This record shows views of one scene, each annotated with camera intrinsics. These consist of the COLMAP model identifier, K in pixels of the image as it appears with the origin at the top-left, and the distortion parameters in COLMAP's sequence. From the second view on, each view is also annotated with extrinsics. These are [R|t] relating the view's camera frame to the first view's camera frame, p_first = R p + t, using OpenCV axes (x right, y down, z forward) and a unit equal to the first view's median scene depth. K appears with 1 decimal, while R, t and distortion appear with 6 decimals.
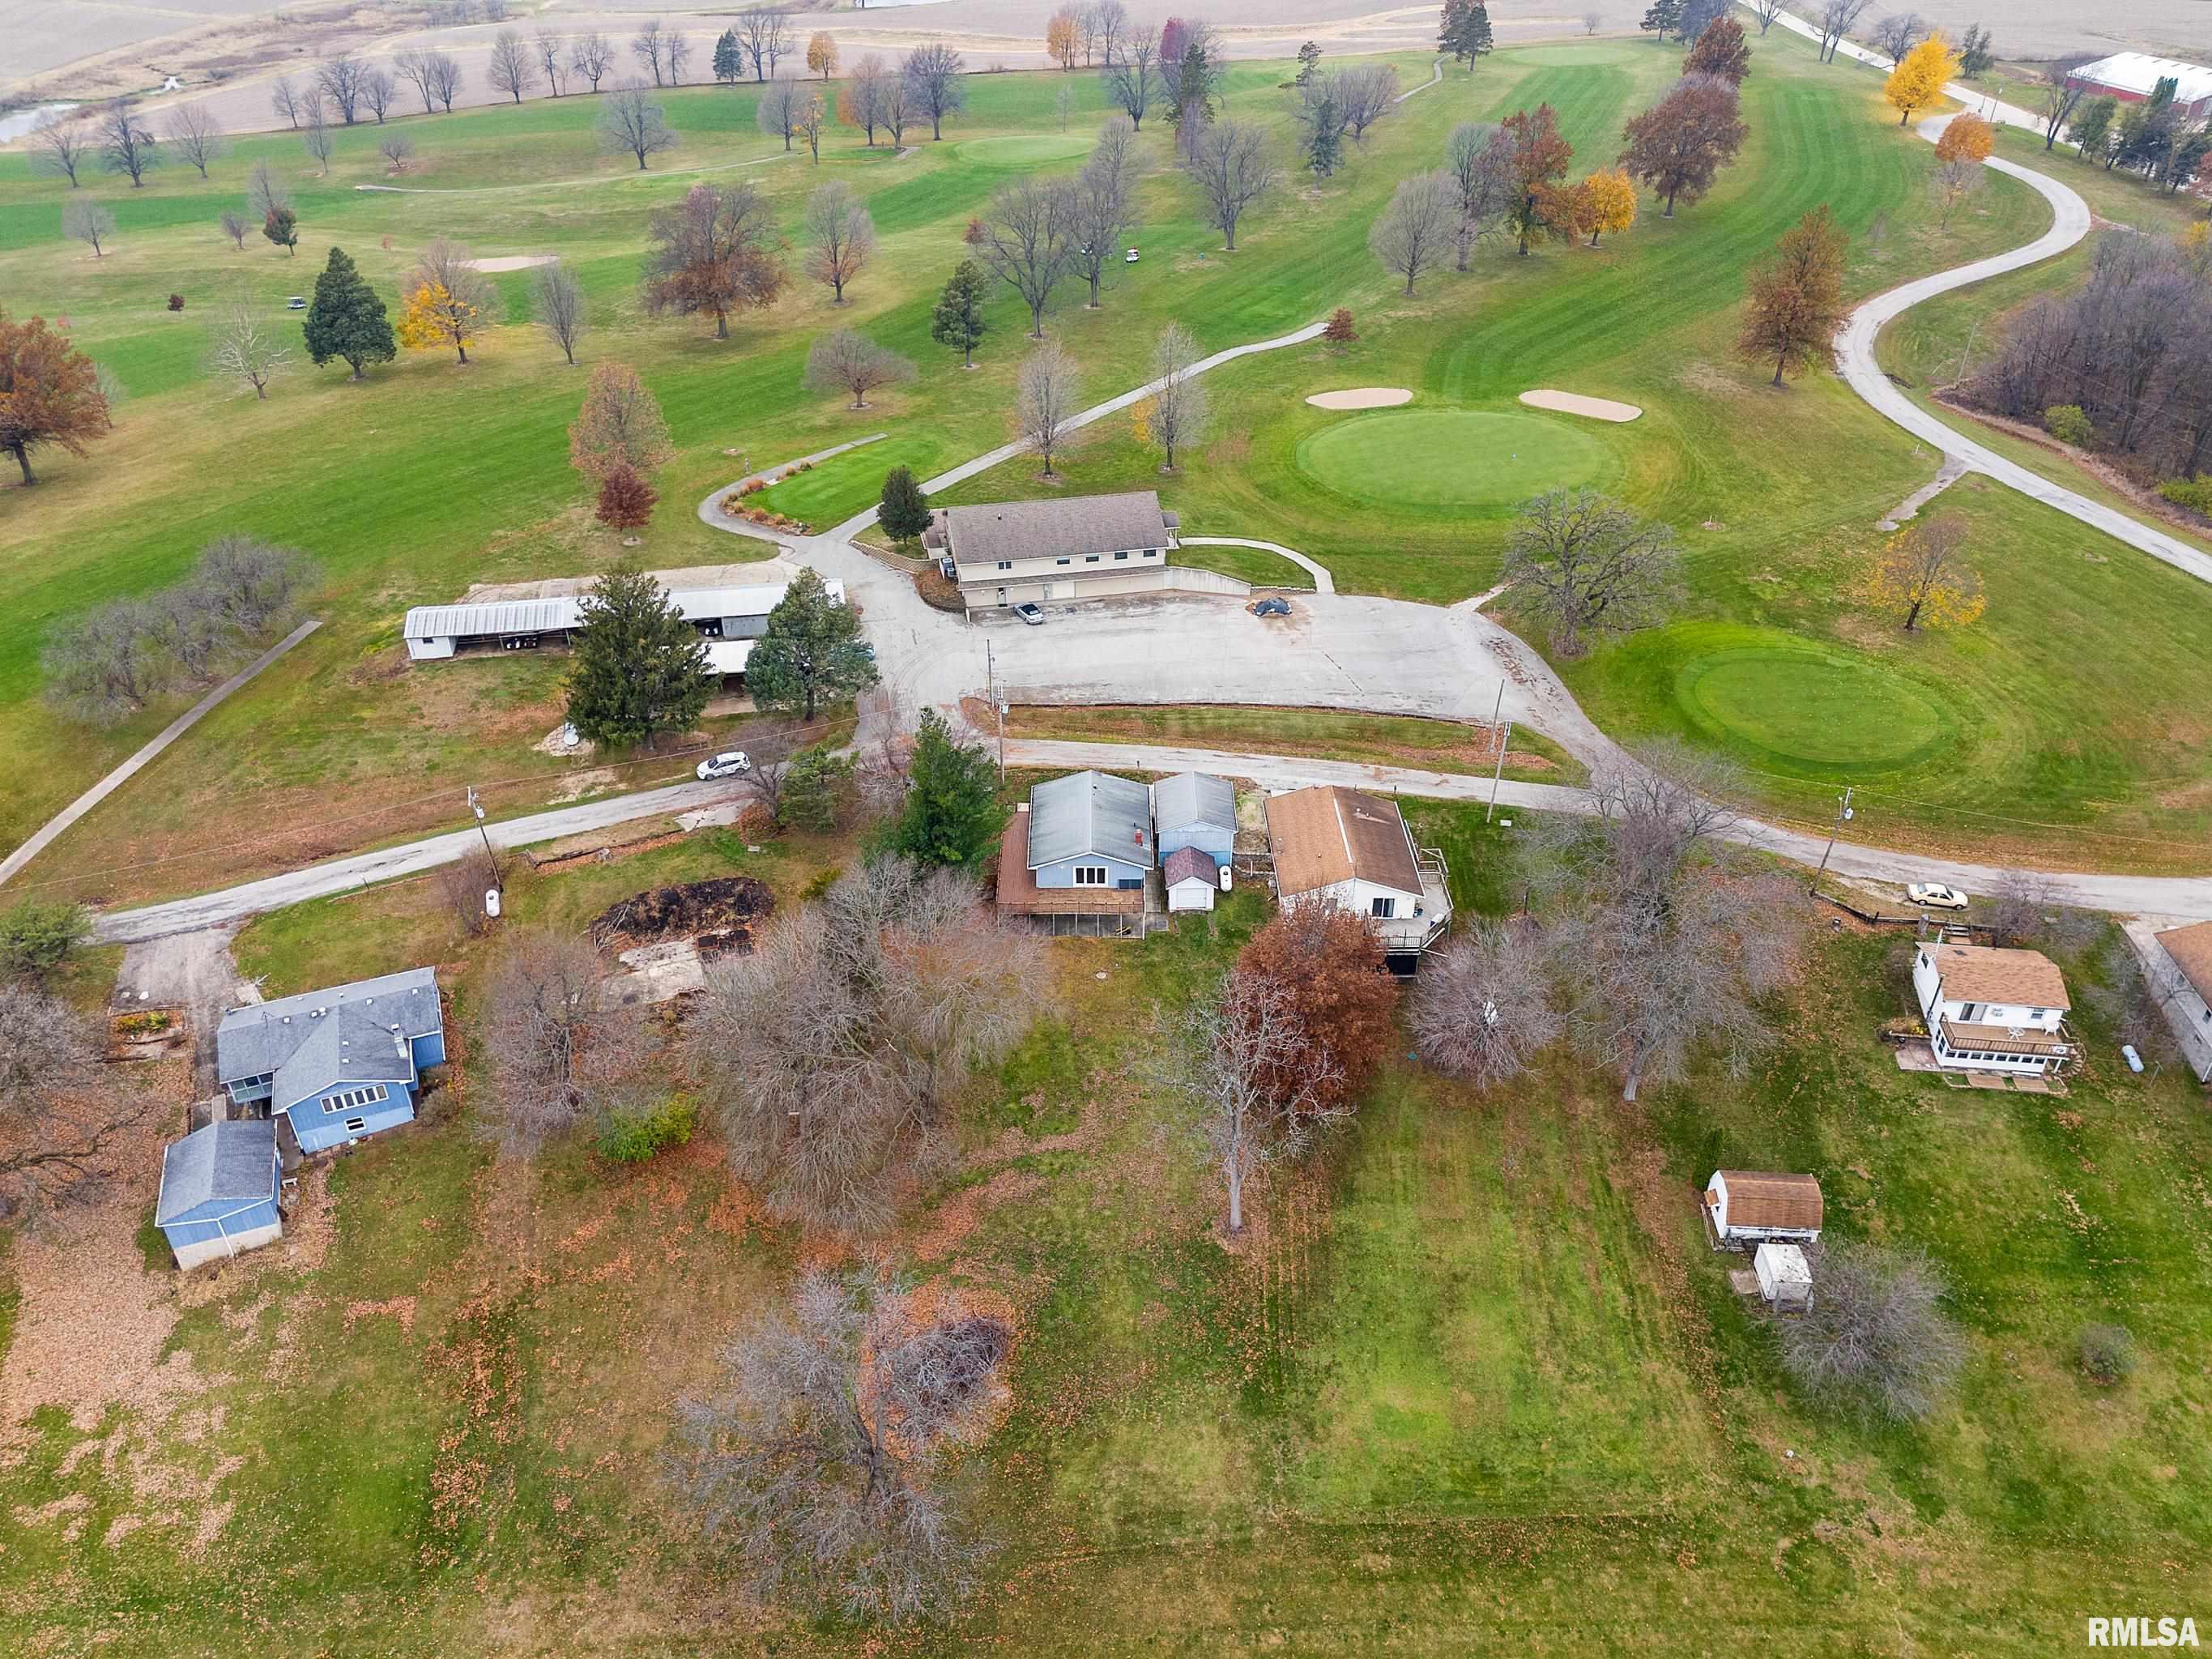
lens RADIAL K [[1604.3, 0, 1097.2], [0, 1604.3, 819.6], [0, 0, 1]] dist [0.054049, -0.044522]
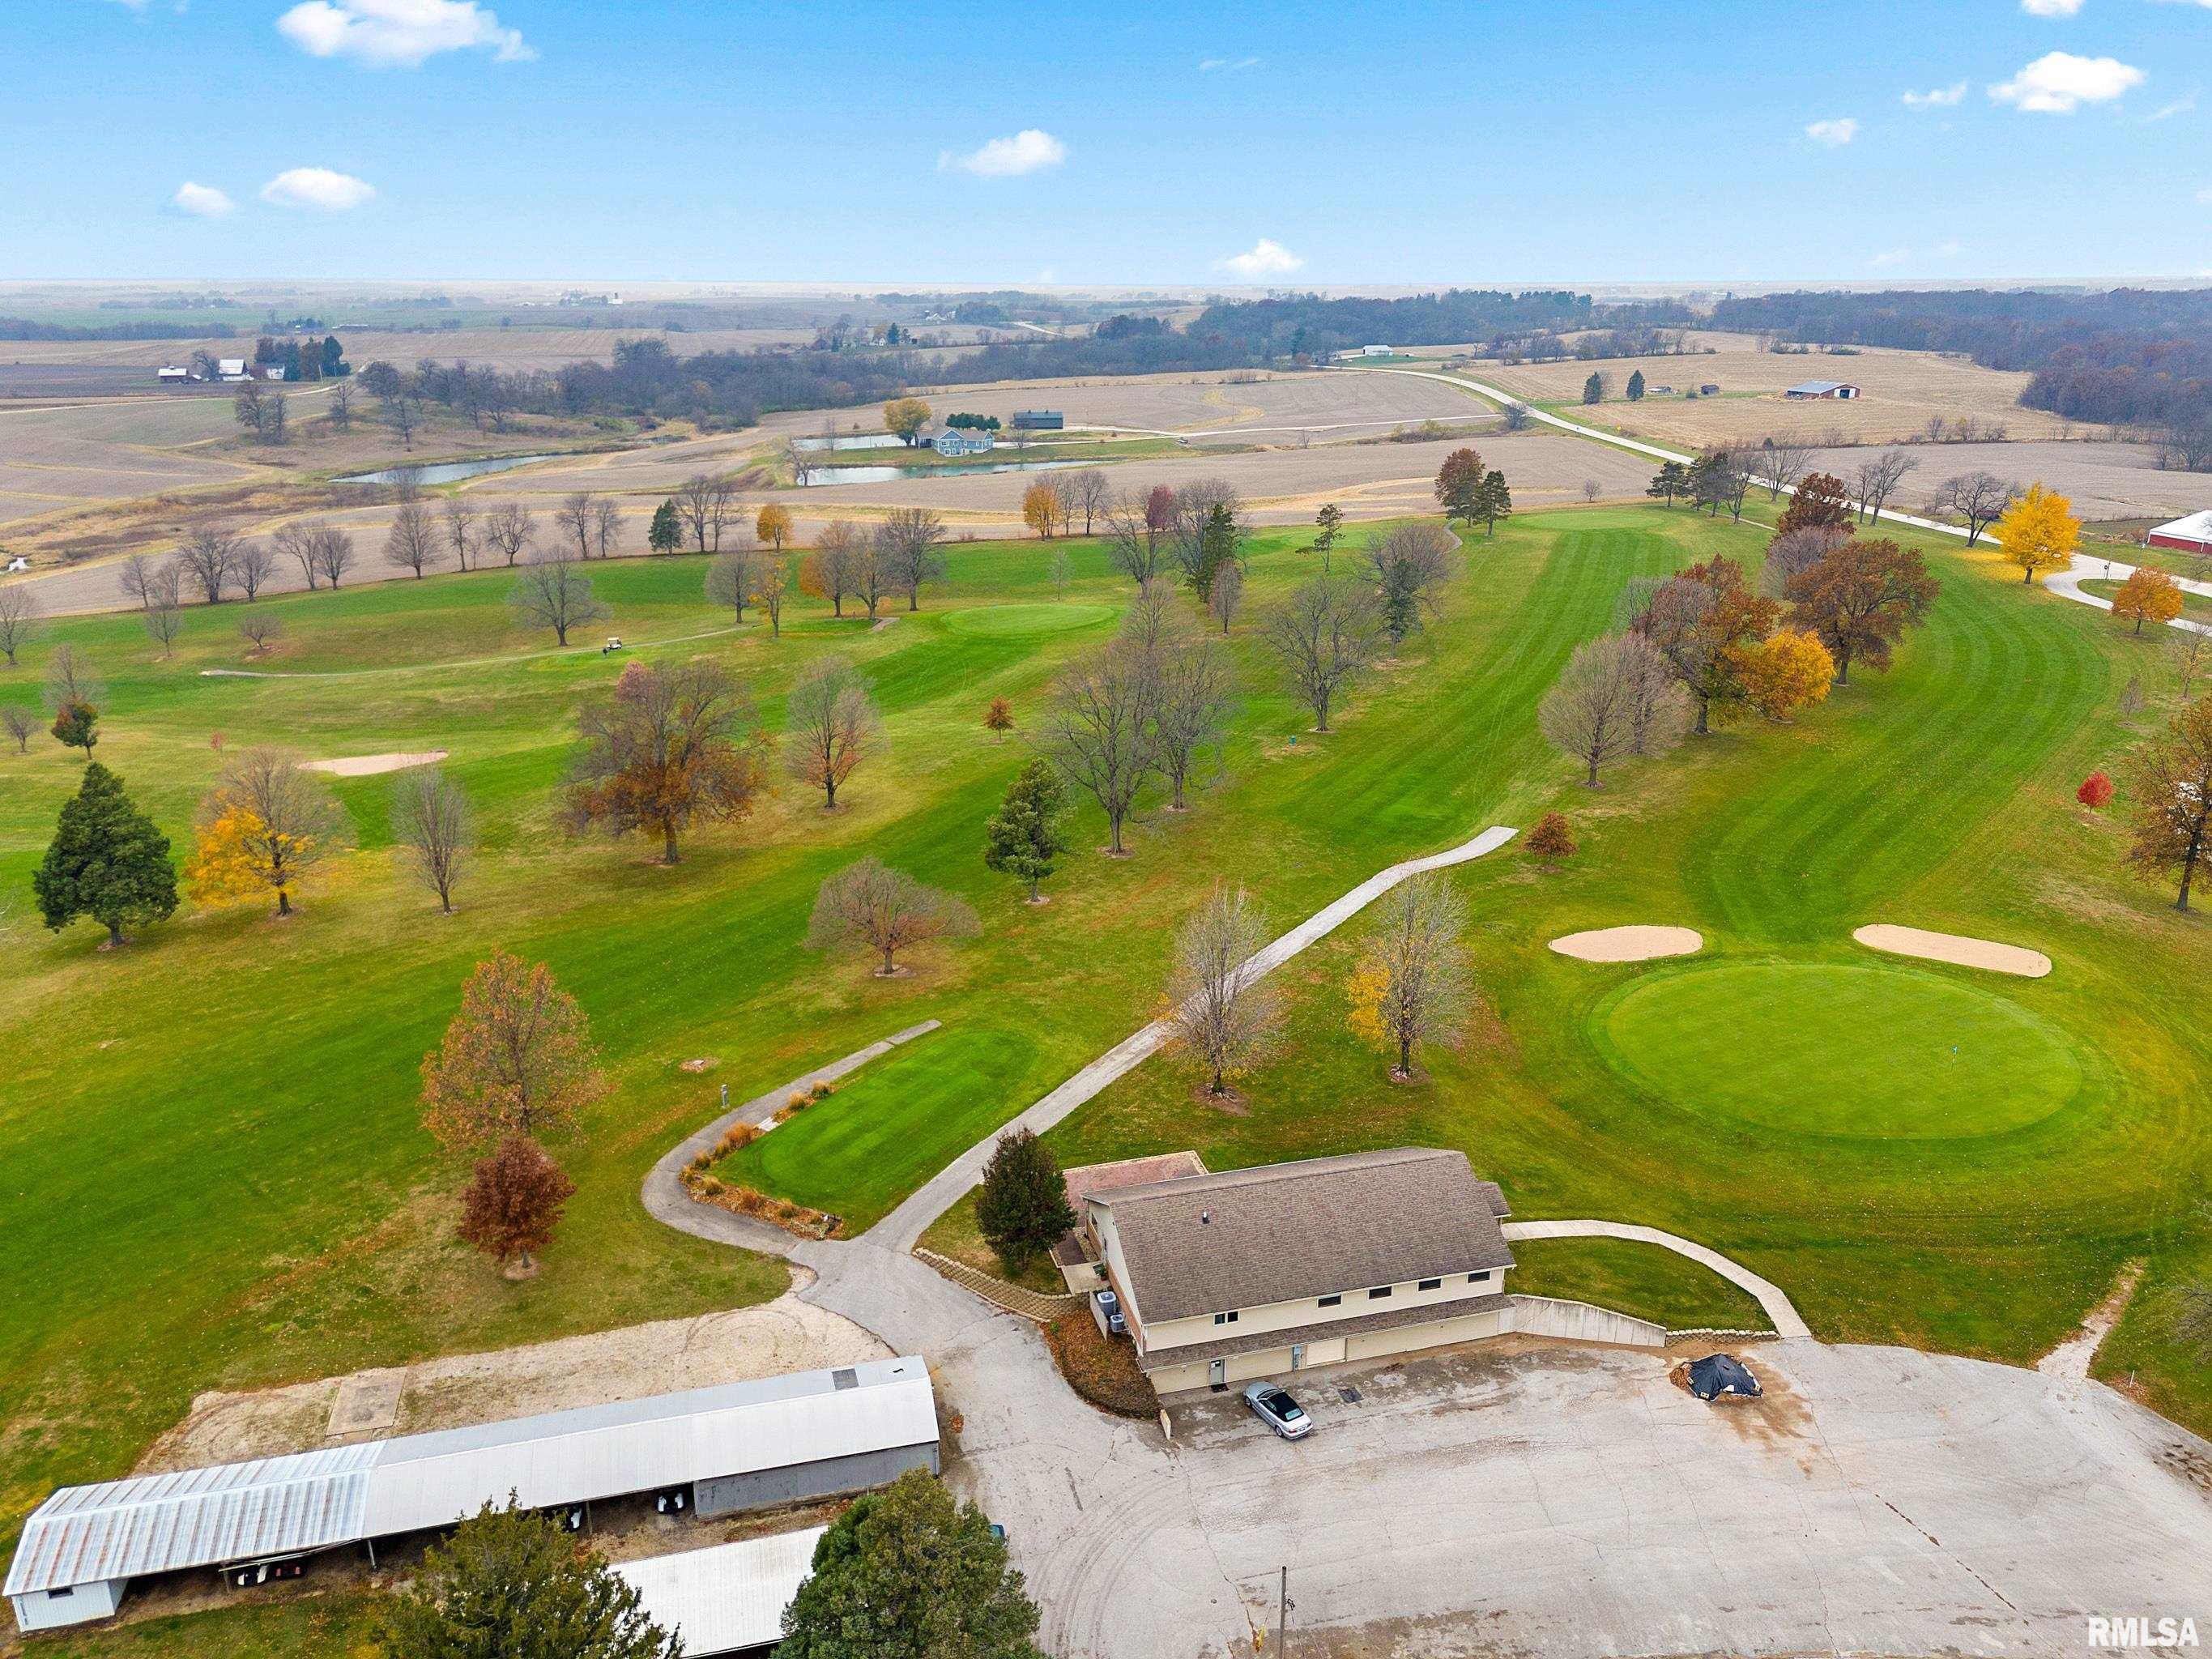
lens RADIAL K [[1604.3, 0, 1098.5], [0, 1604.3, 816.5], [0, 0, 1]] dist [0.054049, -0.044522]
pose [[0.997510, -0.019610, 0.067751, -0.101600], [0.037154, 0.962588, -0.268411, -0.134005], [-0.059953, 0.270260, 0.960919, 0.334366]]
